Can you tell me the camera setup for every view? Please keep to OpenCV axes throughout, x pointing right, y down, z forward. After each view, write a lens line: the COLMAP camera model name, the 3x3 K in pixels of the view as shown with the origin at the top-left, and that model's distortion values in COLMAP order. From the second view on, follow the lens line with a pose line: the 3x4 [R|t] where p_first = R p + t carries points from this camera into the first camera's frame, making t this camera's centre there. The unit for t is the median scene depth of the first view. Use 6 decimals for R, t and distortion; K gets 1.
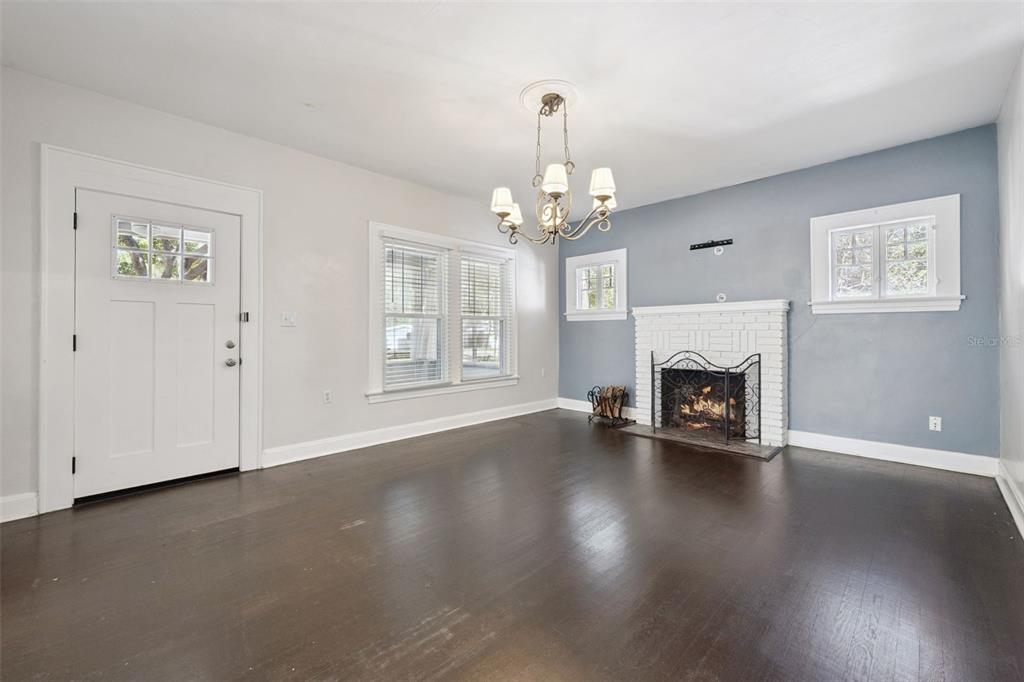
lens RADIAL K [[407.6, 0, 509.6], [0, 407.6, 333.0], [0, 0, 1]] dist [-0.002242, 0.000142]
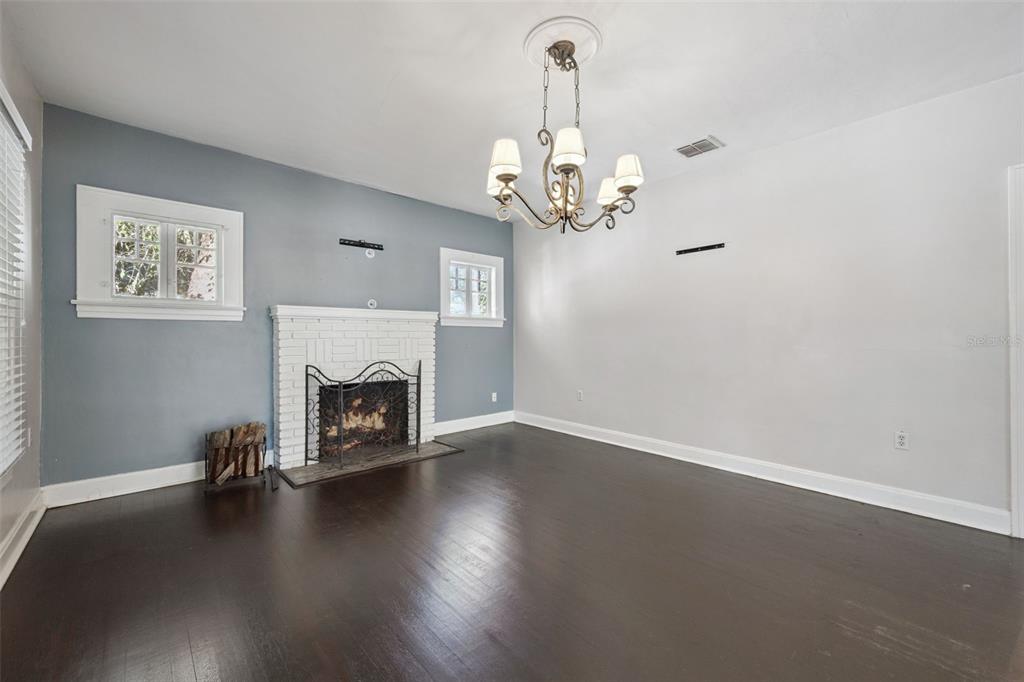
lens RADIAL K [[407.6, 0, 509.0], [0, 407.6, 342.8], [0, 0, 1]] dist [-0.002242, 0.000142]
pose [[0.056509, -0.009378, 0.998358, -0.413401], [-0.002855, 0.999950, 0.009554, -0.005437], [-0.998398, -0.003390, 0.056480, 0.627684]]
